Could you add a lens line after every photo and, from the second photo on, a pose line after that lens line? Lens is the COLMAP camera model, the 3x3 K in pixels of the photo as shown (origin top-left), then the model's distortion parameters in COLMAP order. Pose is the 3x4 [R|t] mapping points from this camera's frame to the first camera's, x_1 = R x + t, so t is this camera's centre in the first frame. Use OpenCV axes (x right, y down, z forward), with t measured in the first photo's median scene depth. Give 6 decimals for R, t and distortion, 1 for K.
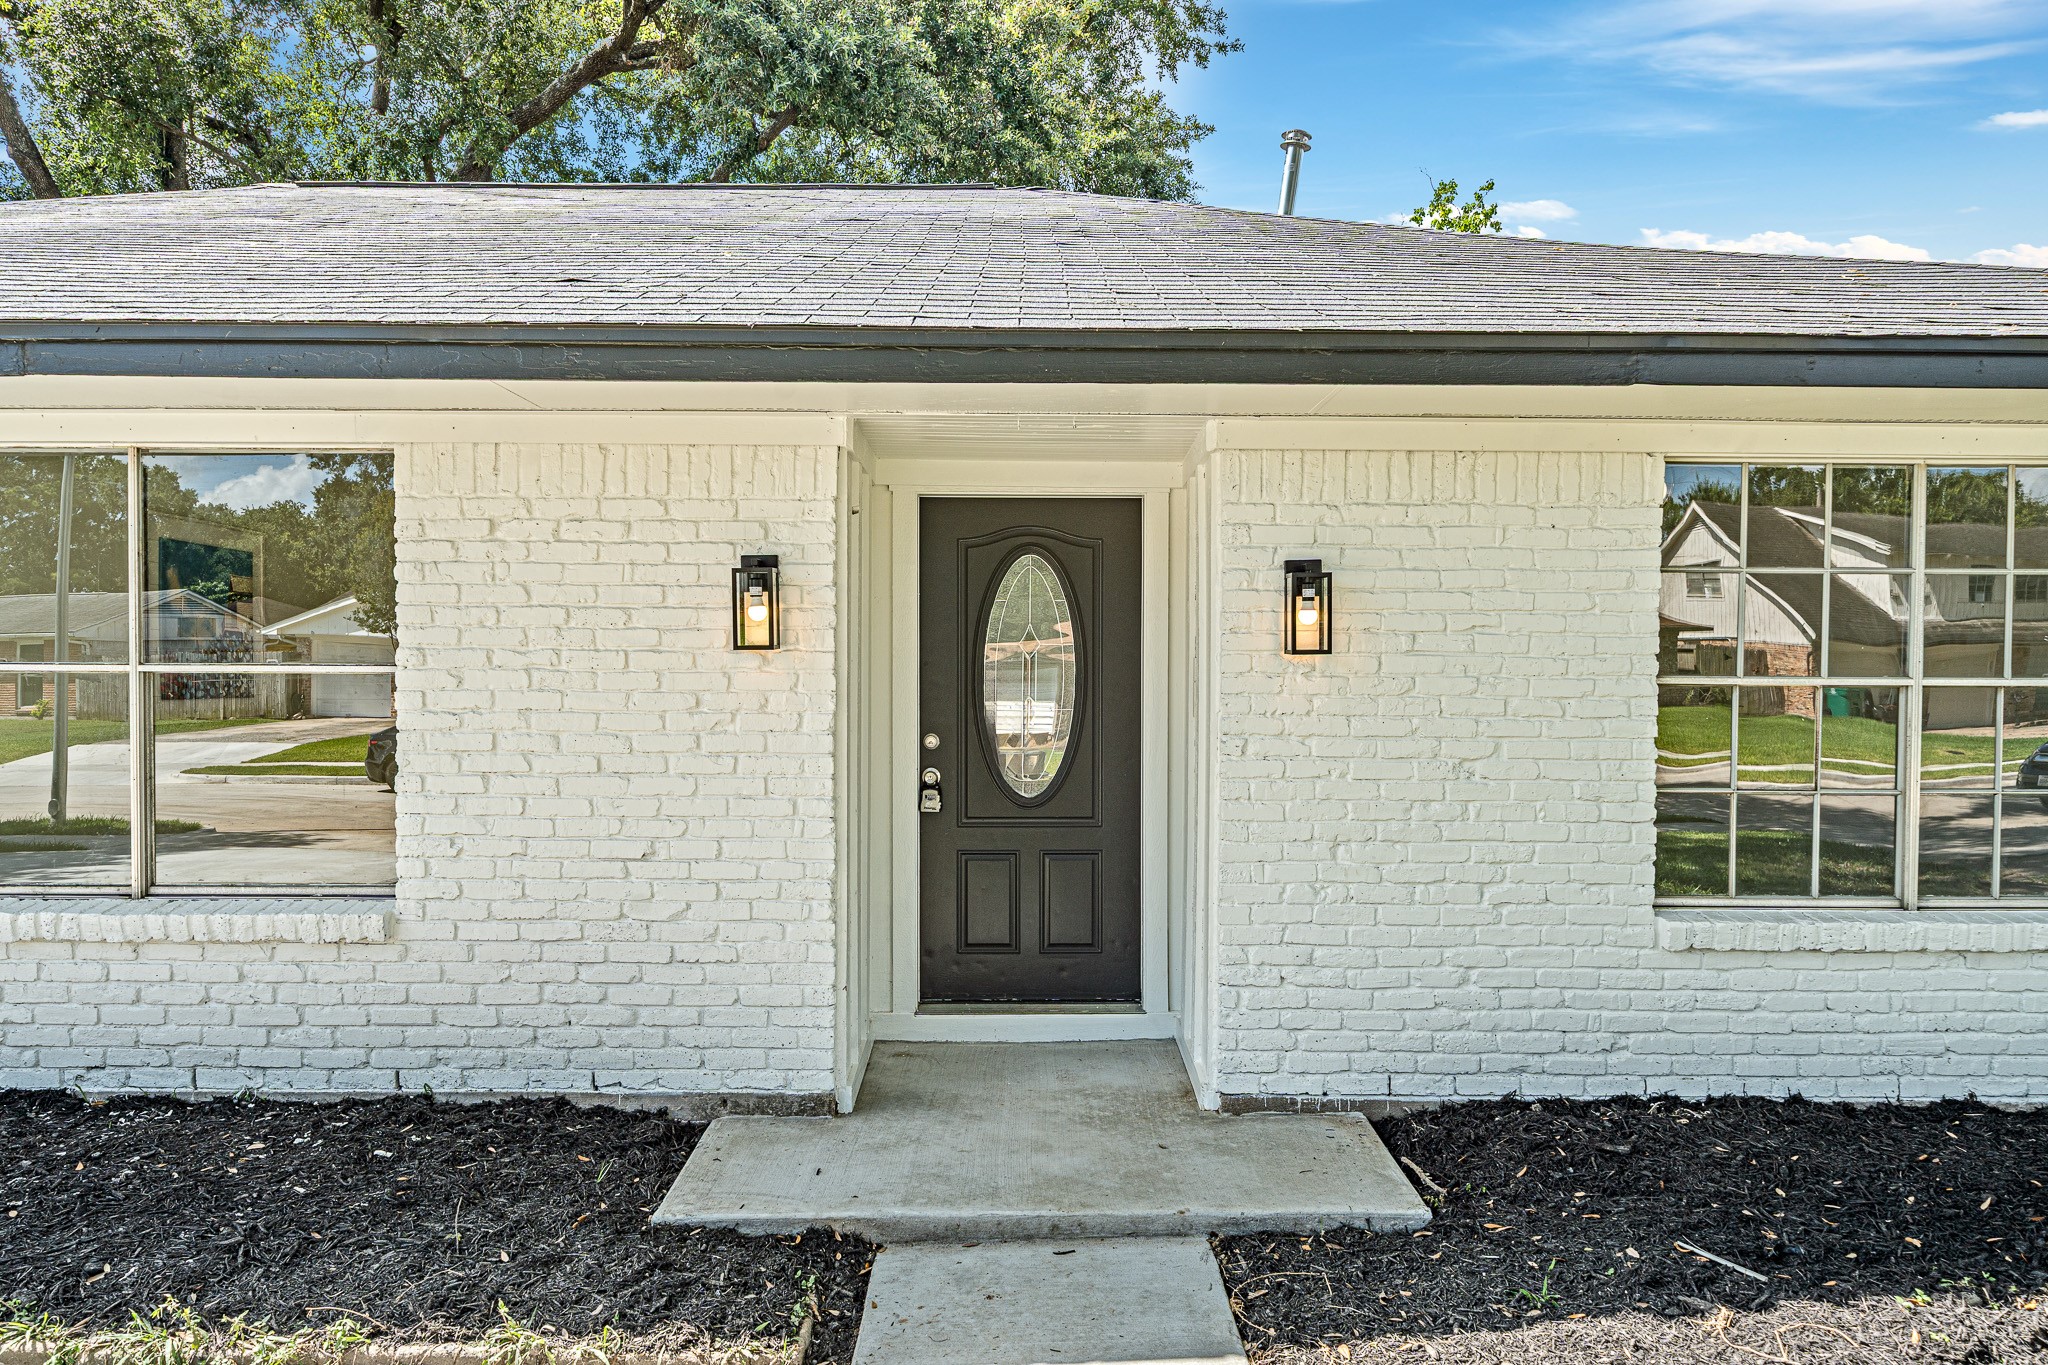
lens RADIAL K [[1395.3, 0, 1024.0], [0, 1395.3, 682.5], [0, 0, 1]] dist [-0.004814, -0.000613]
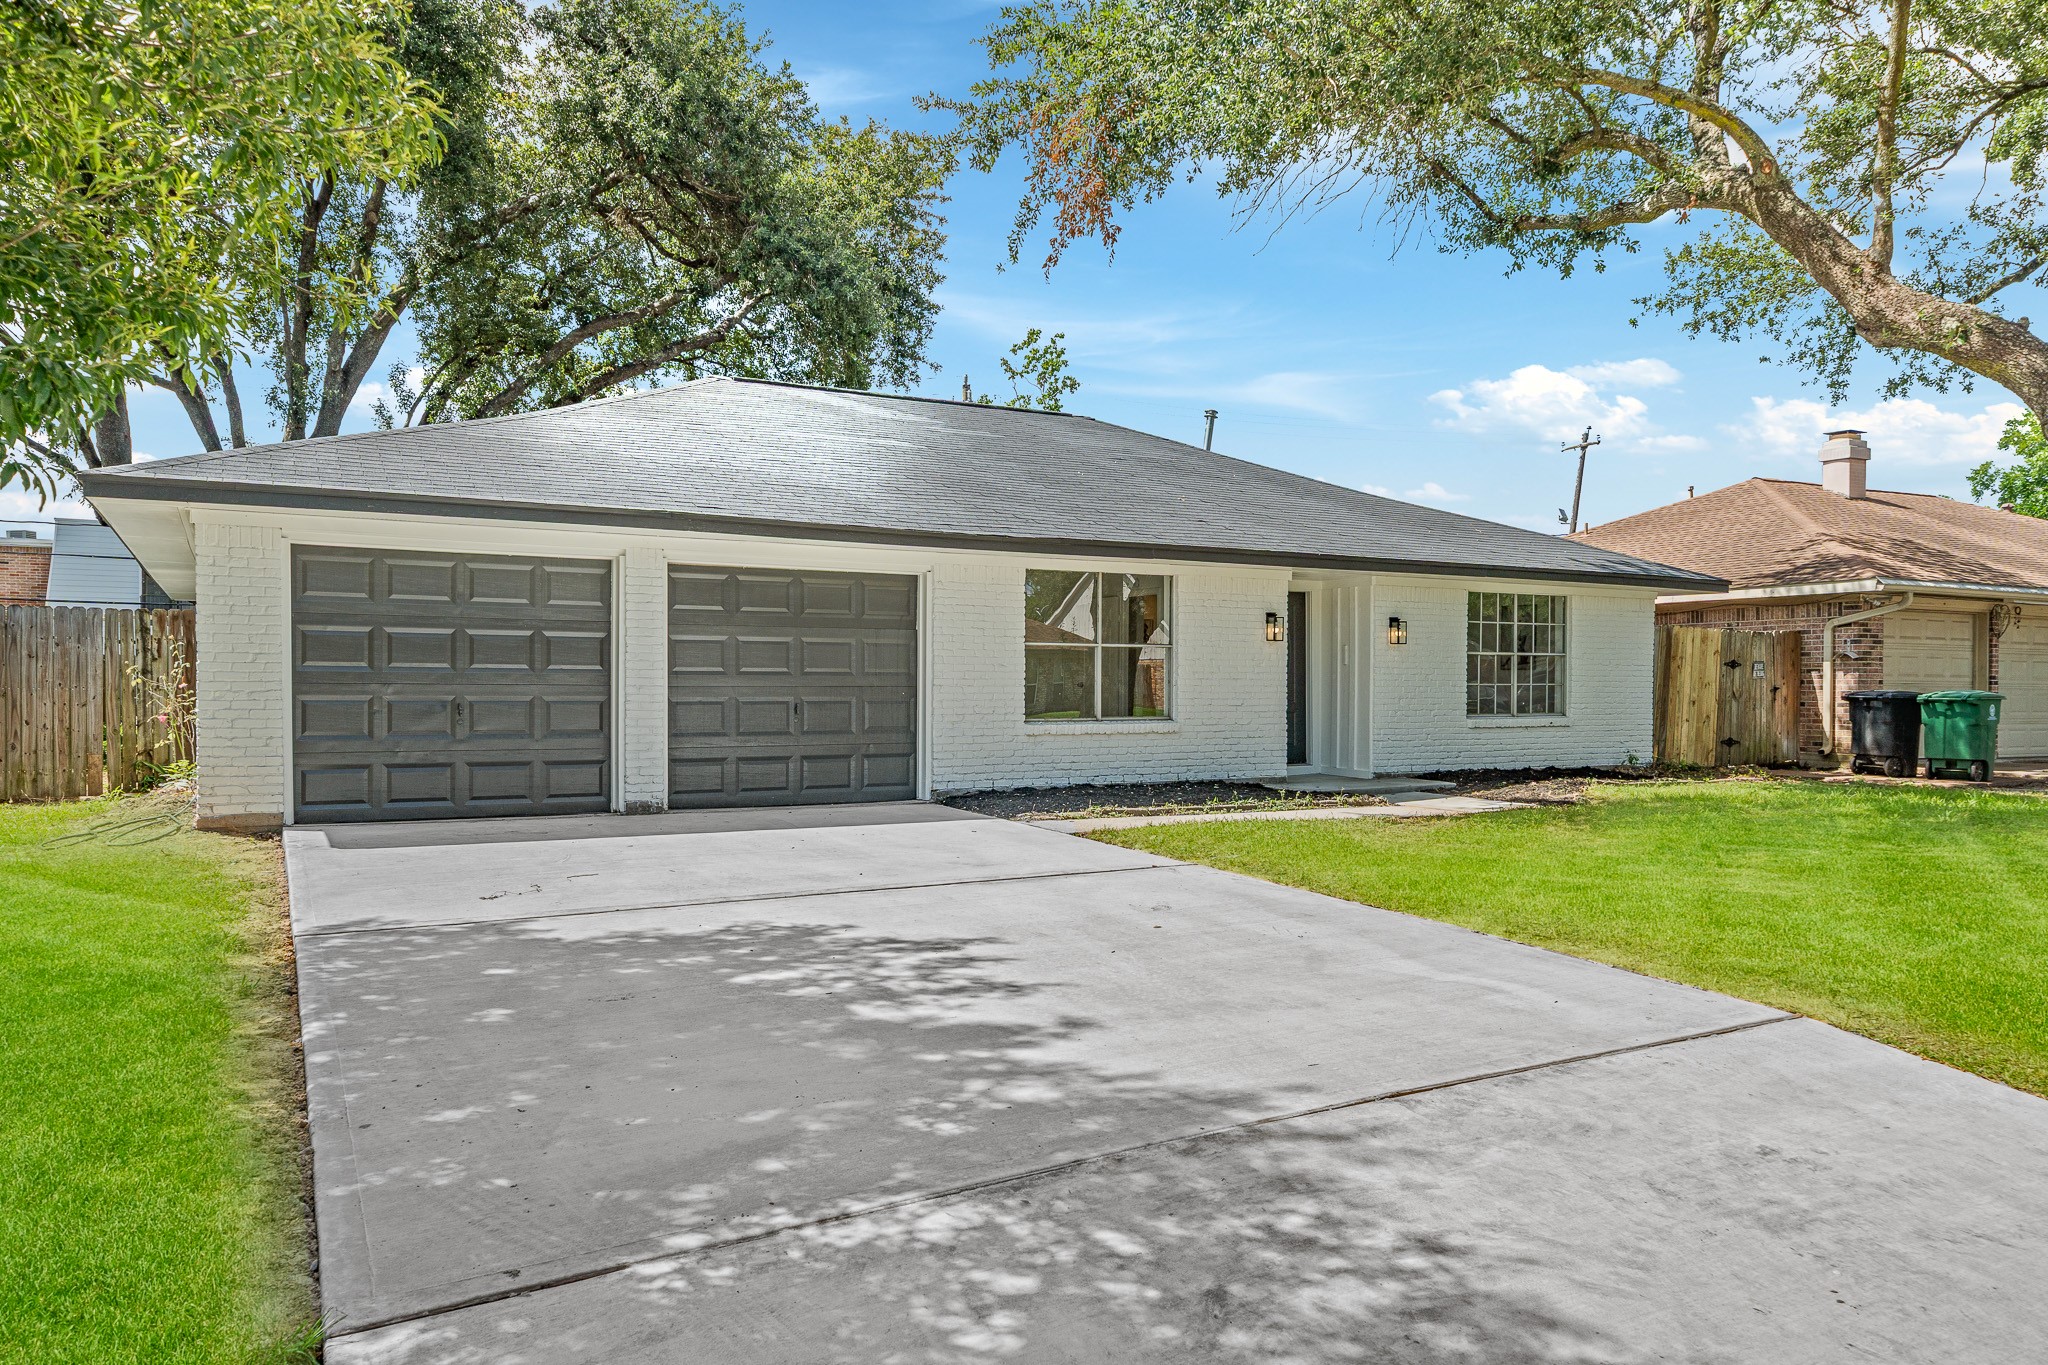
lens RADIAL K [[1395.3, 0, 1024.0], [0, 1395.3, 682.5], [0, 0, 1]] dist [-0.004814, -0.000613]
pose [[0.877332, -0.002449, 0.479878, -2.264143], [0.004175, 0.999988, -0.002530, 0.079476], [-0.479866, 0.004224, 0.877331, -1.595786]]
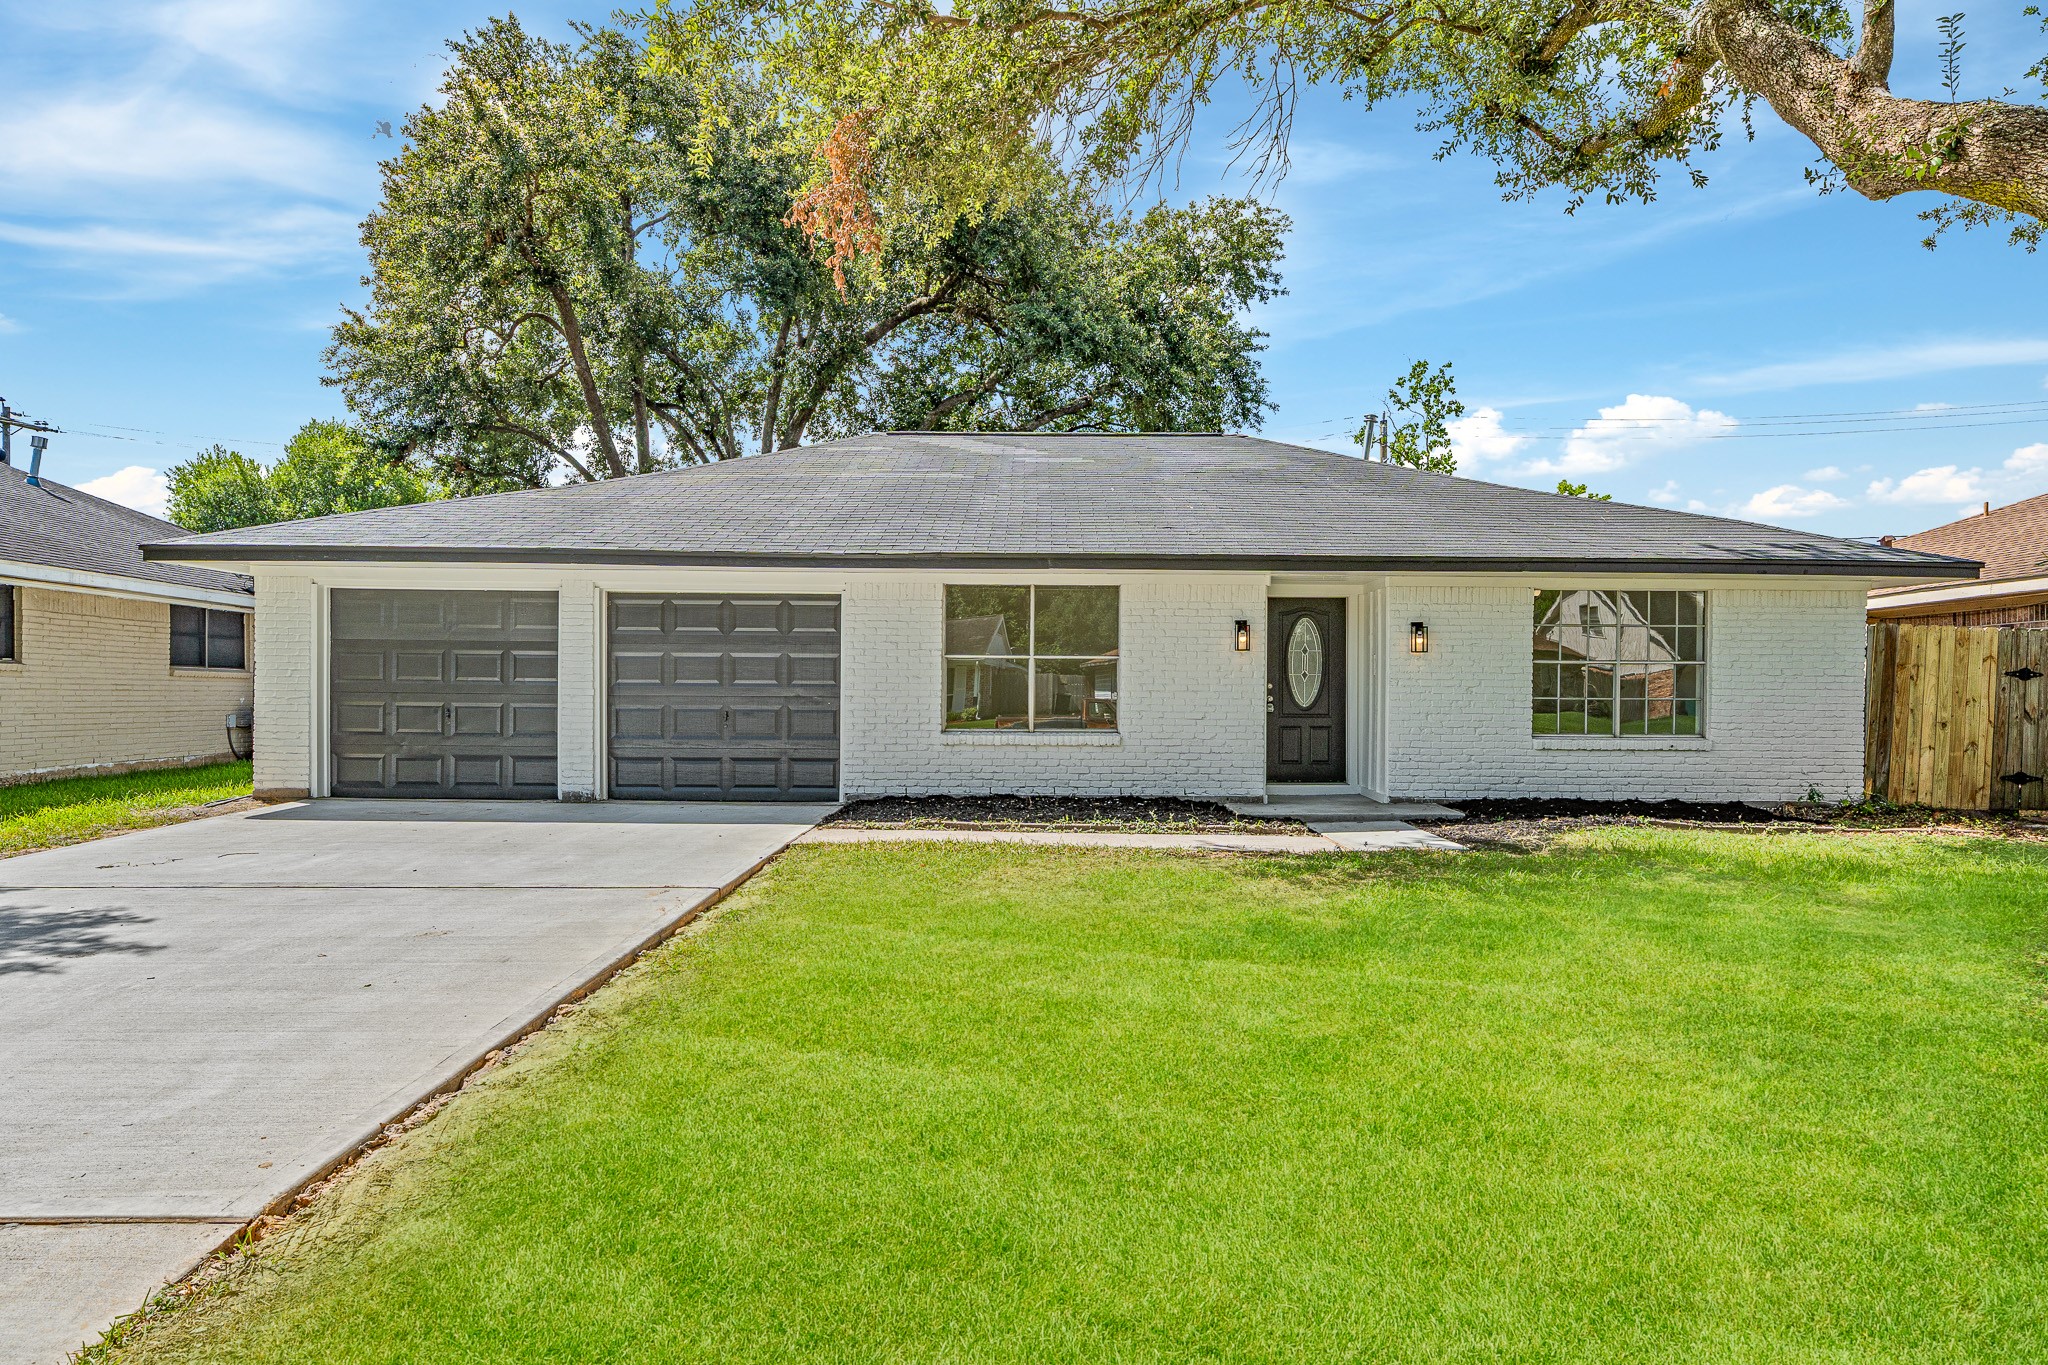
lens RADIAL K [[1145.9, 0, 1032.4], [0, 1145.9, 688.4], [0, 0, 1]] dist [-0.001207, -0.000705]
pose [[0.999992, 0.001729, -0.003674, -0.634541], [-0.001767, 0.999943, -0.010530, 0.086040], [0.003655, 0.010536, 0.999938, -1.517972]]
